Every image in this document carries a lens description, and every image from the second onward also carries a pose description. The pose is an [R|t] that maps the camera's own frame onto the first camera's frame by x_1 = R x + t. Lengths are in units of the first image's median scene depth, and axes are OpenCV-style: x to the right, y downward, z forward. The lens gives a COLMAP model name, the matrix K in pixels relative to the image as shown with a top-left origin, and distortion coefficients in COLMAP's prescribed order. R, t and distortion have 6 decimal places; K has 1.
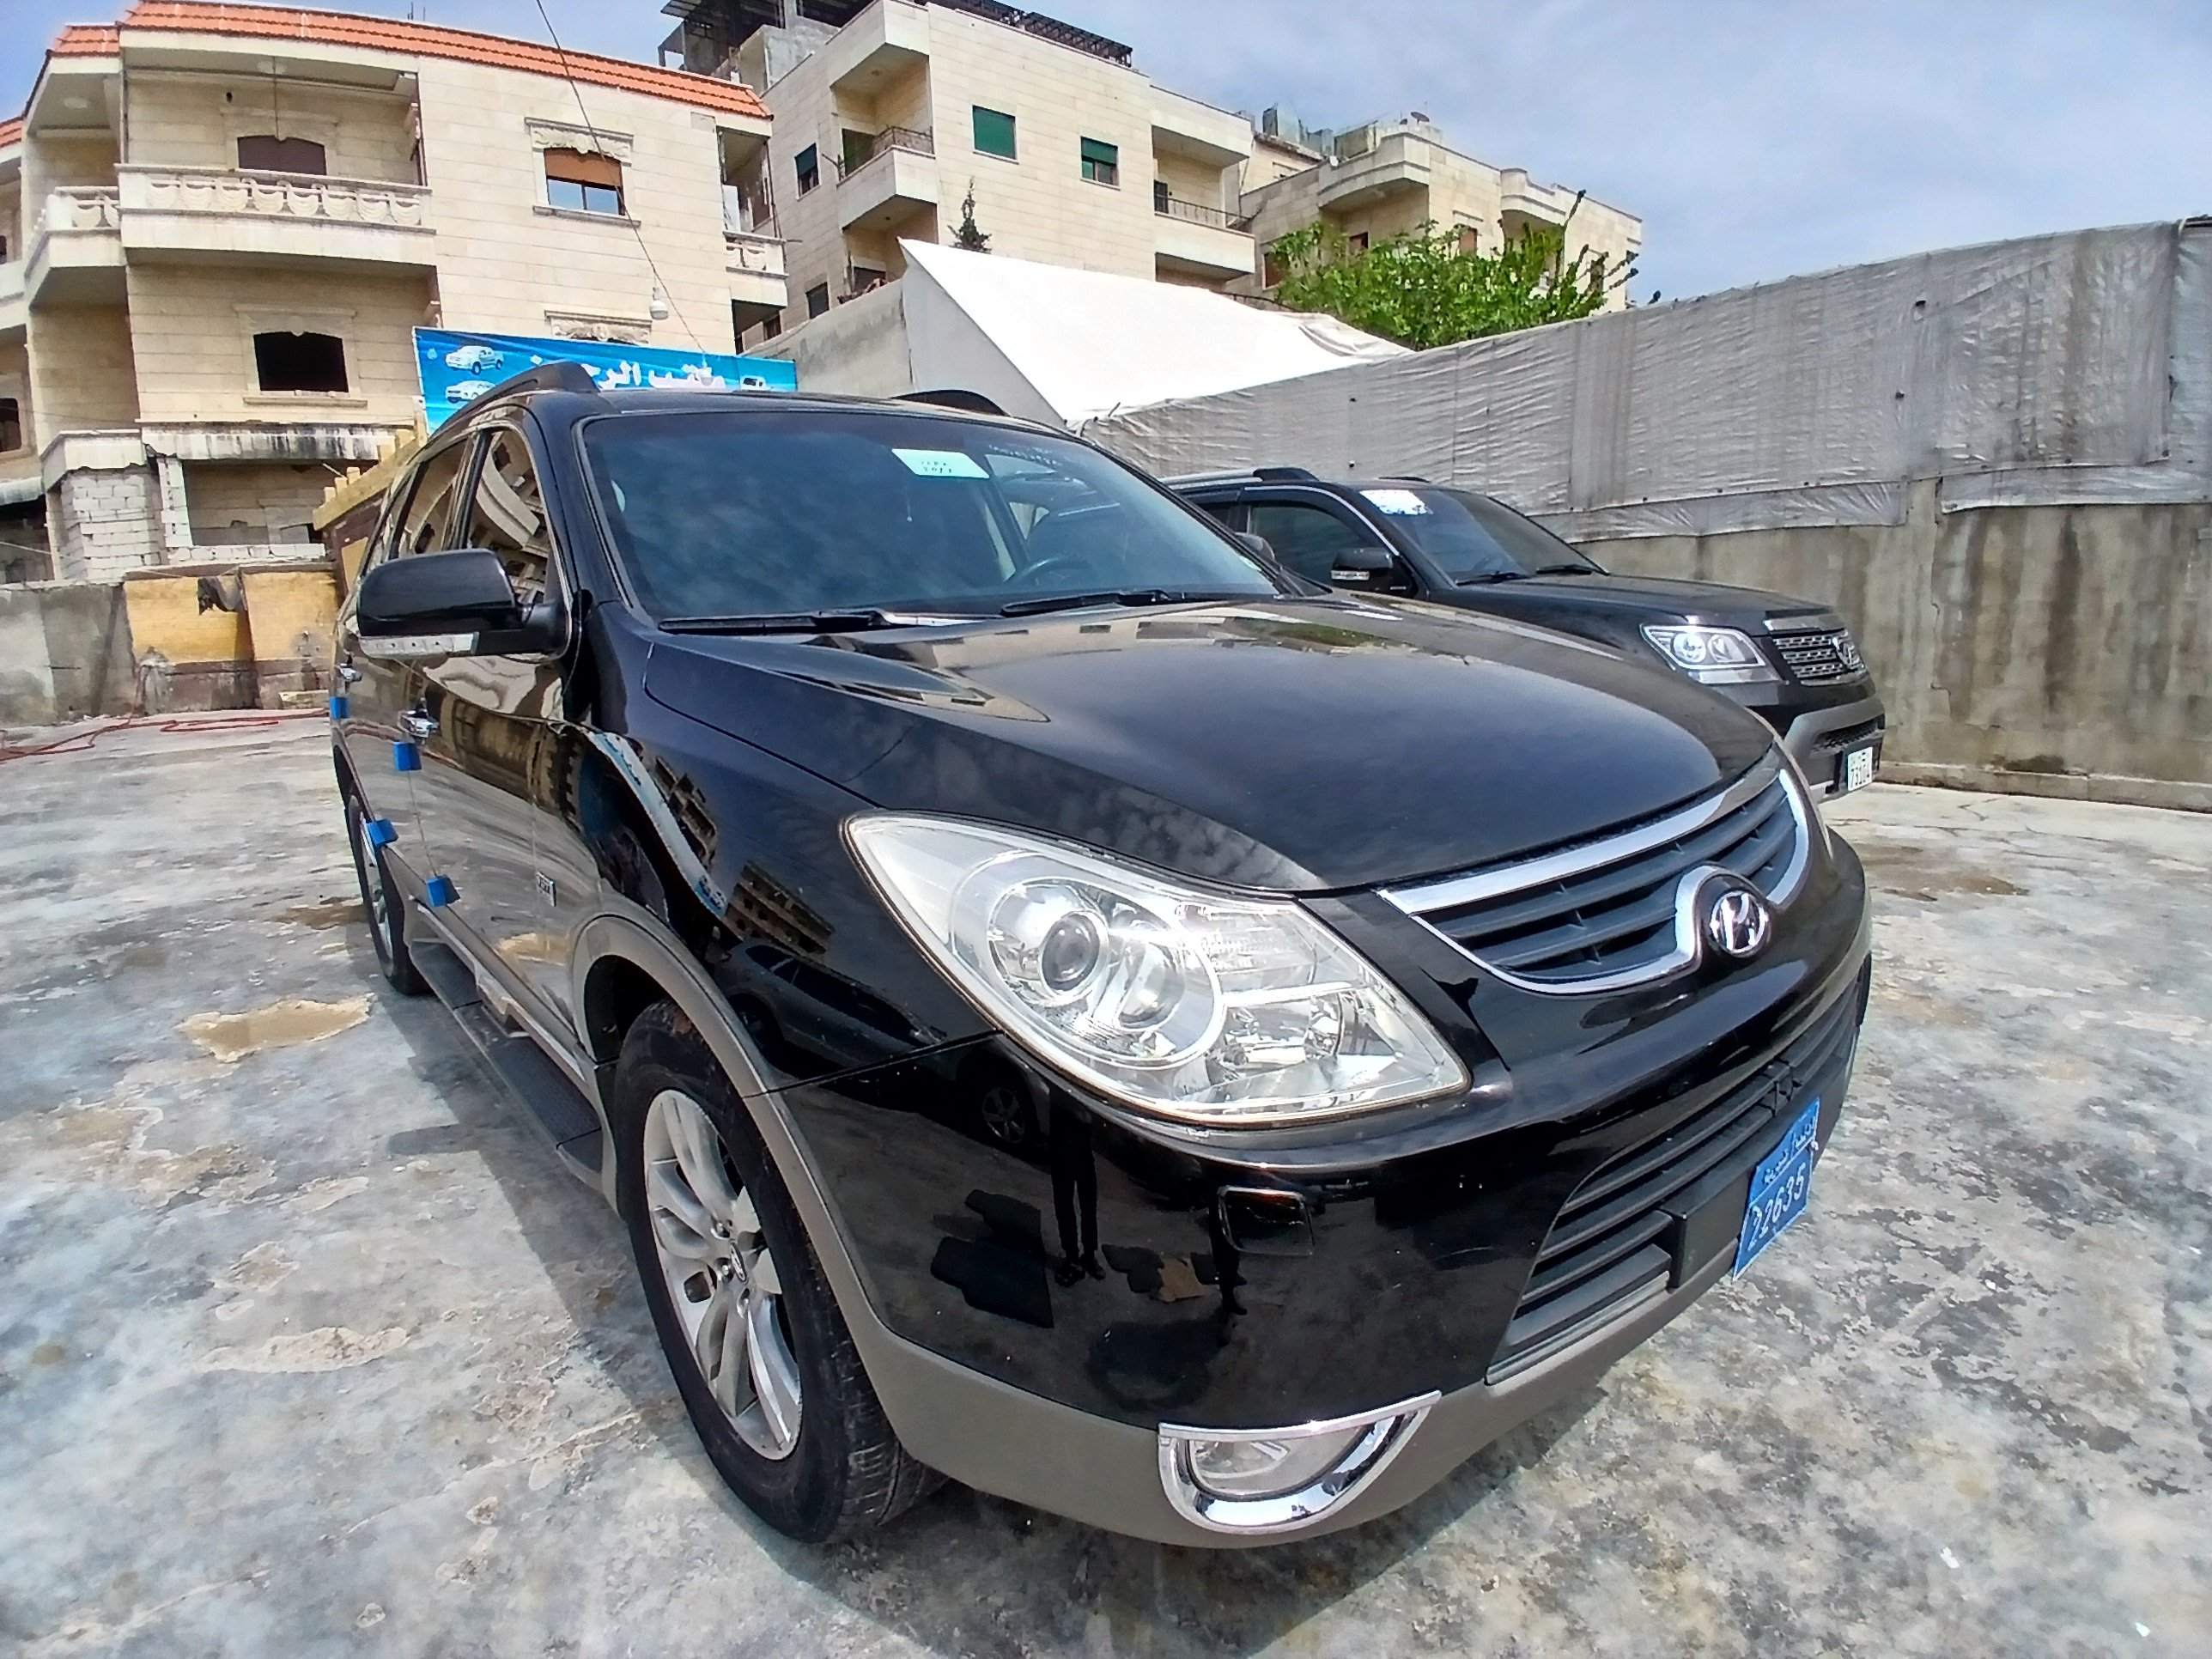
lens RADIAL K [[1105.4, 0, 1106.0], [0, 1105.4, 829.5], [0, 0, 1]] dist [-0.022212, -0.028775]
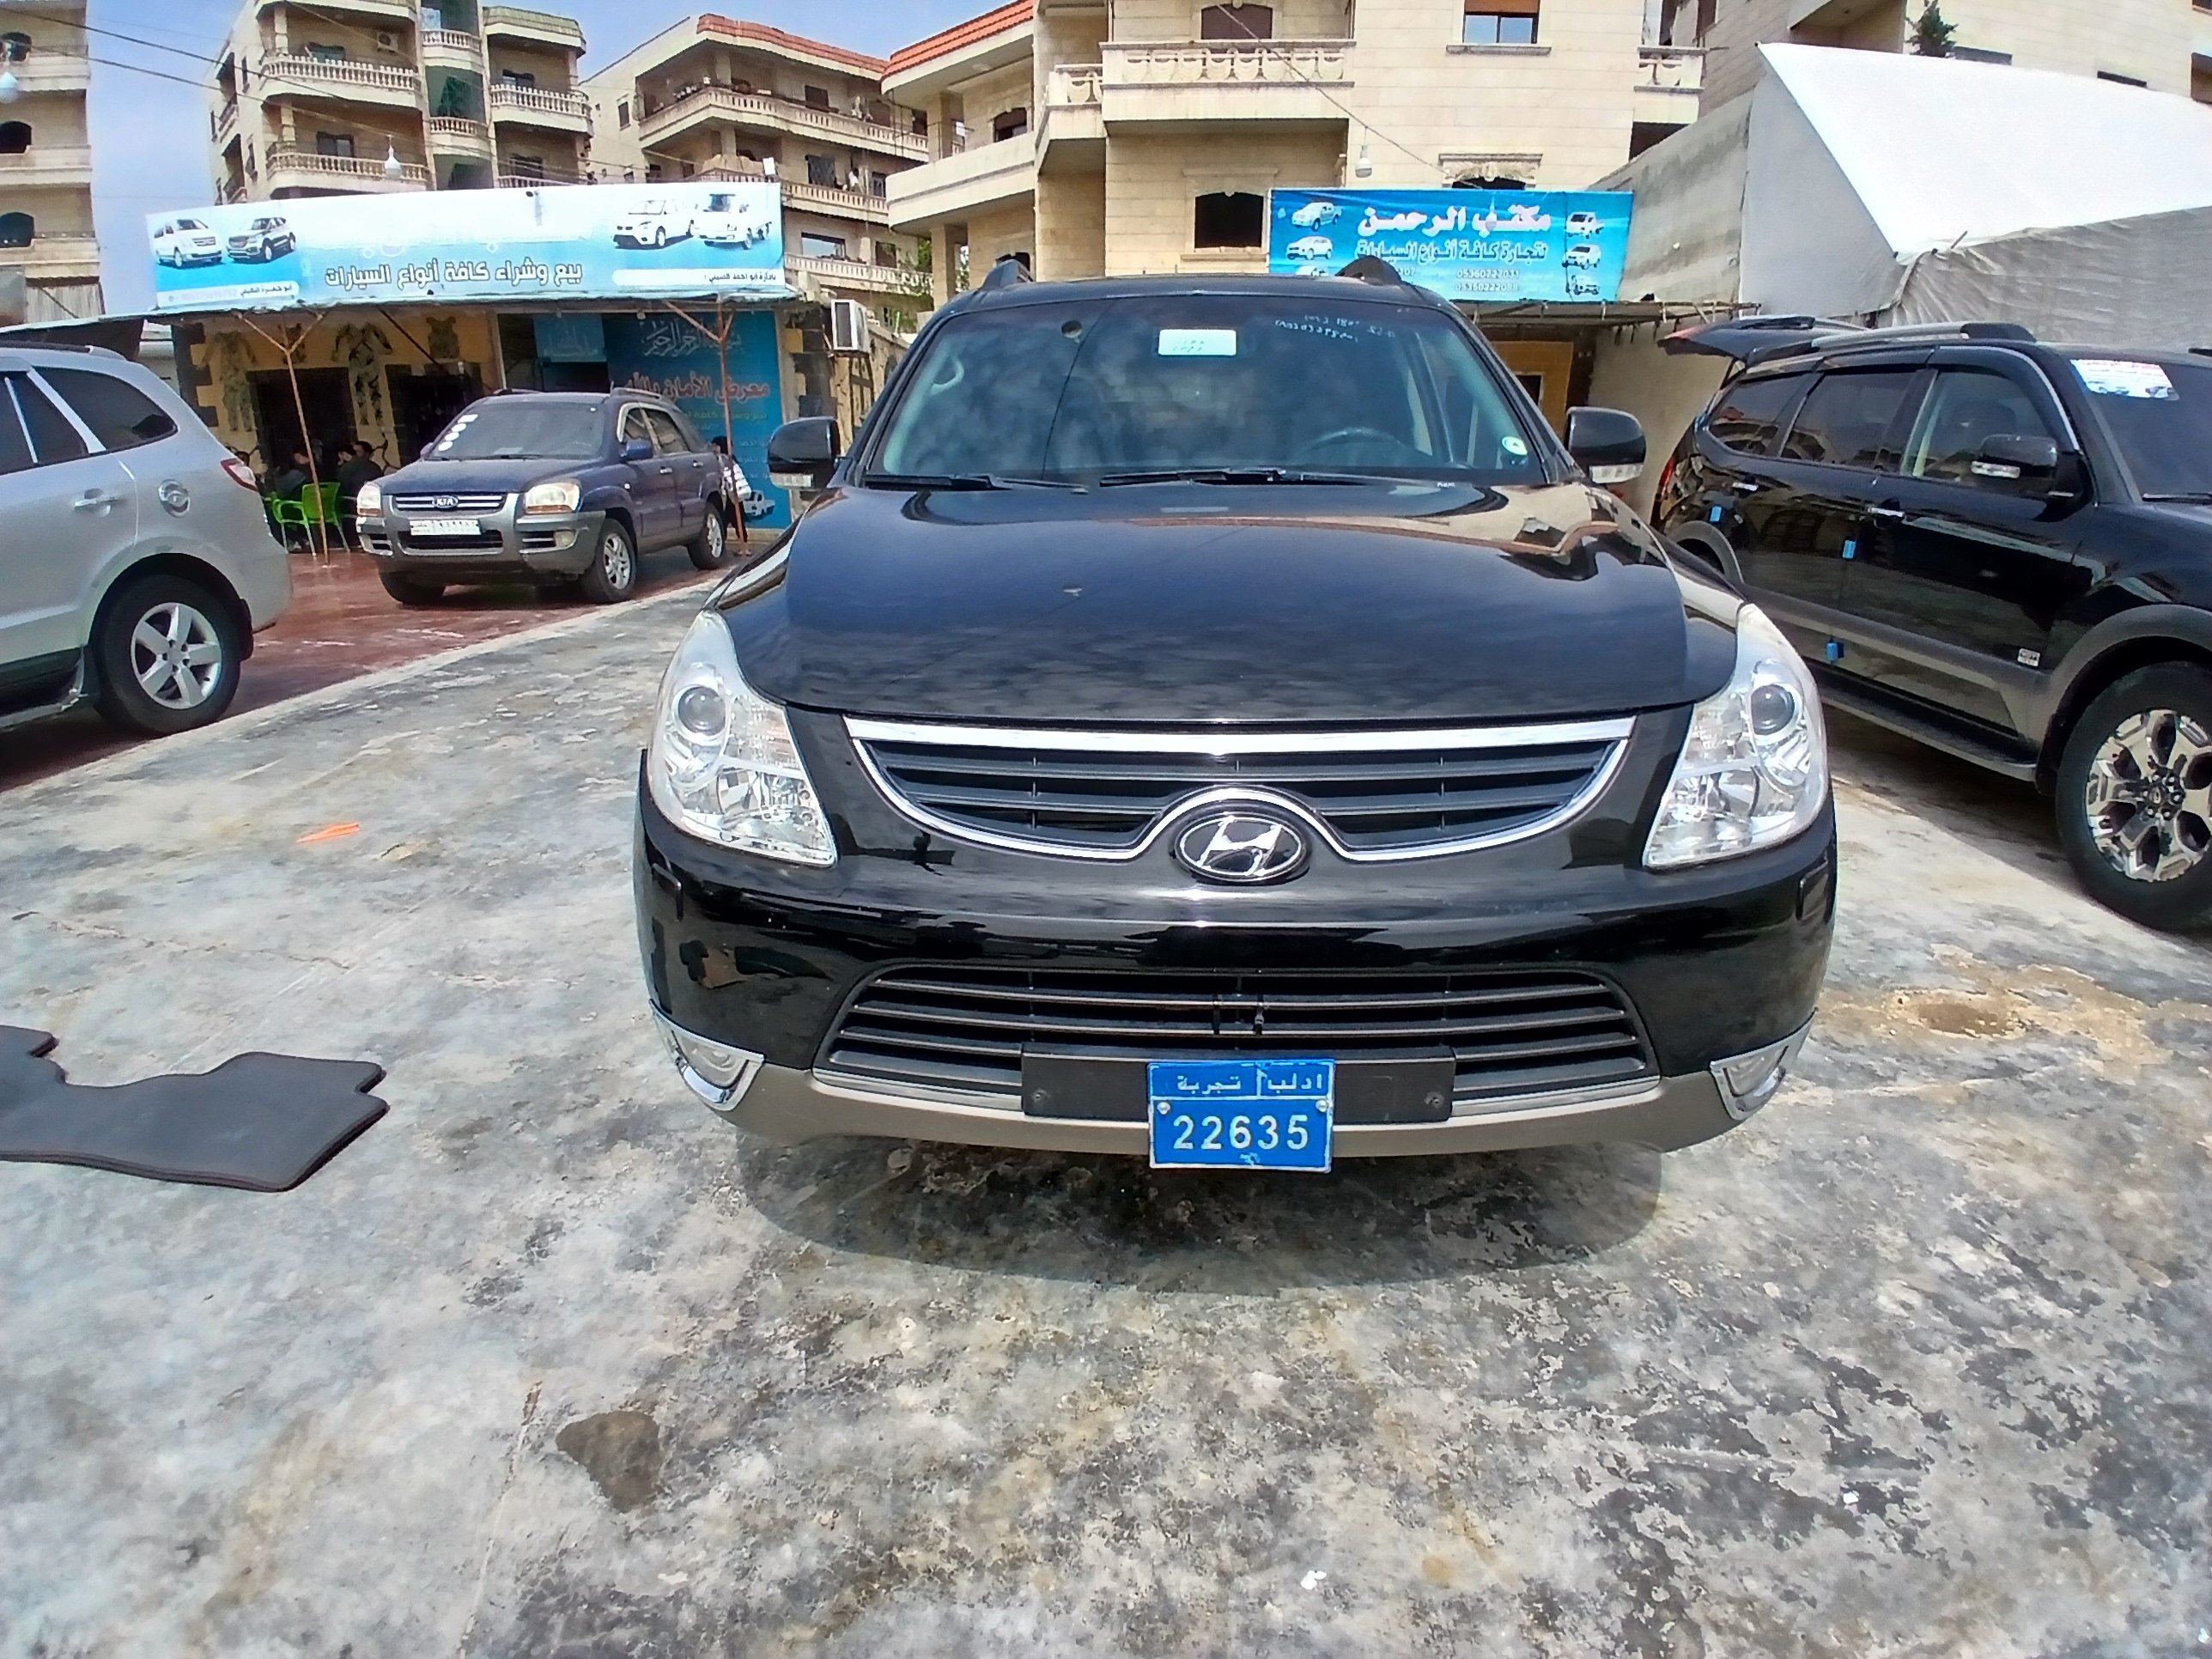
lens RADIAL K [[1115.9, 0, 1106.3], [0, 1115.9, 813.2], [0, 0, 1]] dist [0.006190, -0.050710]
pose [[0.728539, 0.251294, -0.637246, 0.124723], [-0.181540, 0.967846, 0.174117, -0.009162], [0.660511, -0.011165, 0.750733, 0.017389]]
